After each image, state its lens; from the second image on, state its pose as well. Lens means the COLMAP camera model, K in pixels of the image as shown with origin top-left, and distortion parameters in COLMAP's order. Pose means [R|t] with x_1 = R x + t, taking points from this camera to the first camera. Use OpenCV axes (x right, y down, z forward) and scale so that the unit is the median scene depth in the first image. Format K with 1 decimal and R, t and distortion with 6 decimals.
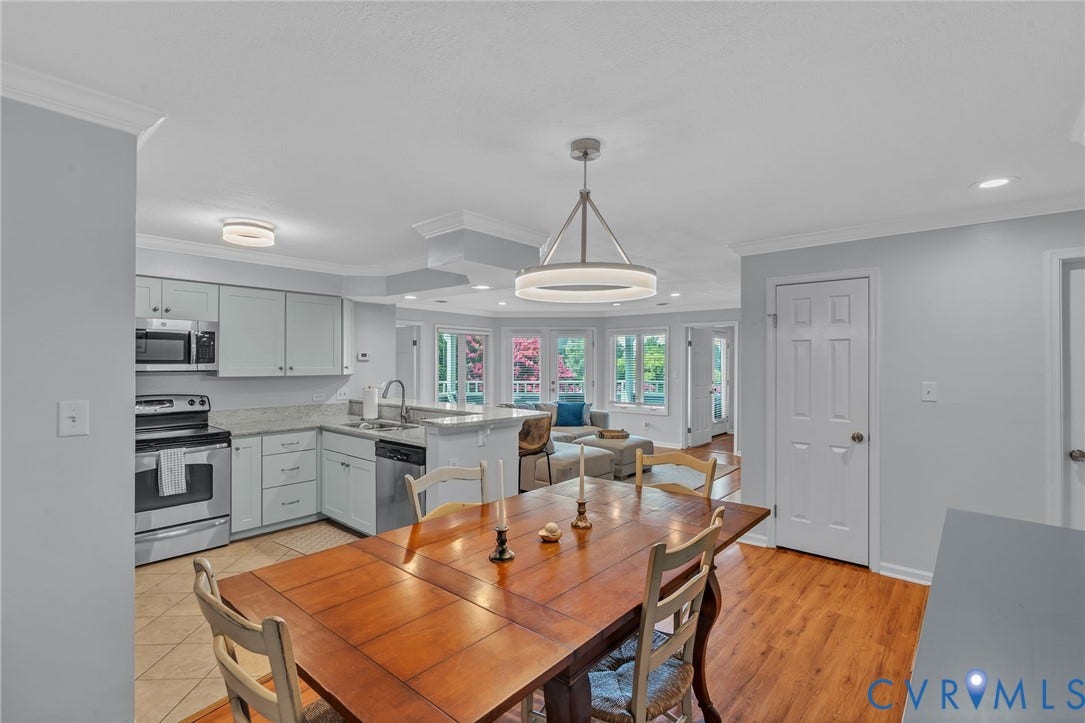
lens RADIAL K [[513.3, 0, 542.5], [0, 513.3, 361.5], [0, 0, 1]] dist [-0.000916, -0.000064]
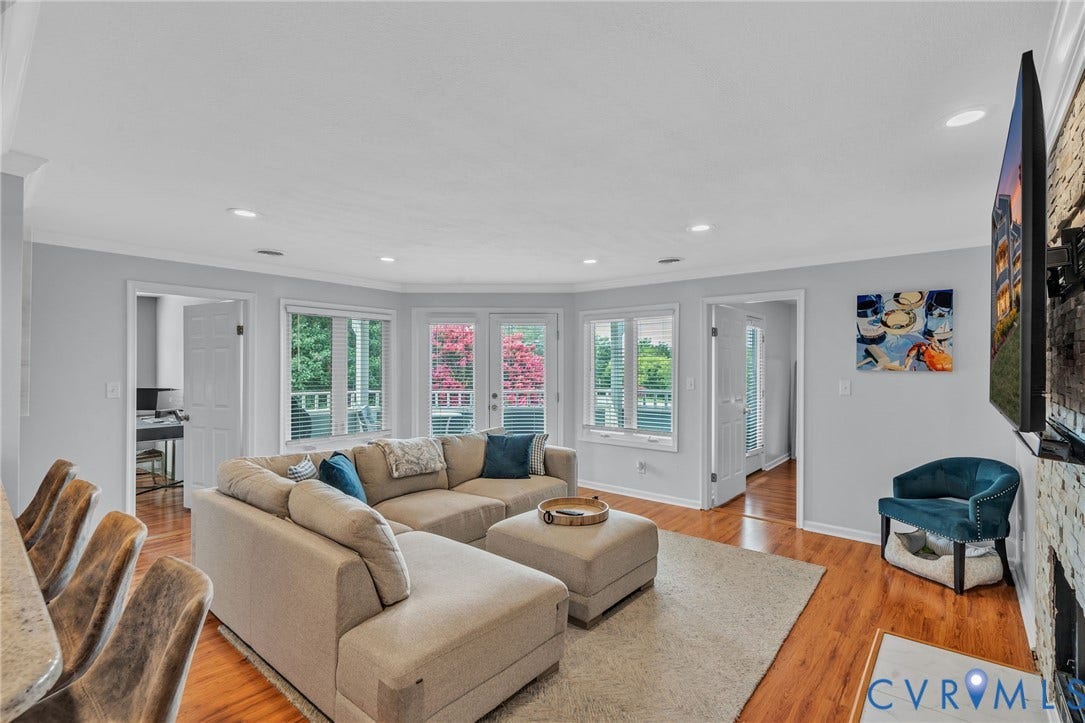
lens RADIAL K [[513.3, 0, 542.5], [0, 513.3, 361.5], [0, 0, 1]] dist [-0.000916, -0.000064]
pose [[0.999913, 0.000131, 0.013186, 0.117703], [-0.000078, 0.999992, -0.003998, 0.002515], [-0.013187, 0.003996, 0.999905, 0.602758]]
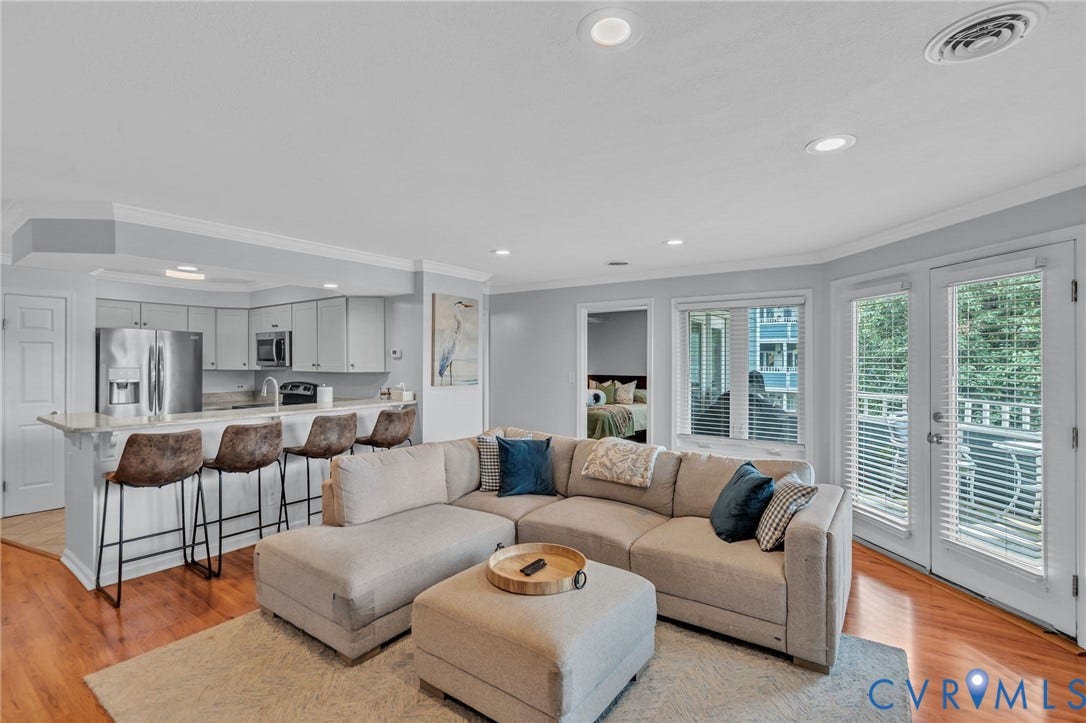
lens RADIAL K [[496.9, 0, 543.0], [0, 496.9, 361.5], [0, 0, 1]] dist [-0.002464, -0.000169]
pose [[0.099694, 0.000724, -0.995018, 0.564450], [0.002604, 0.999996, 0.000988, 0.004656], [0.995015, -0.002689, 0.099692, 1.164735]]
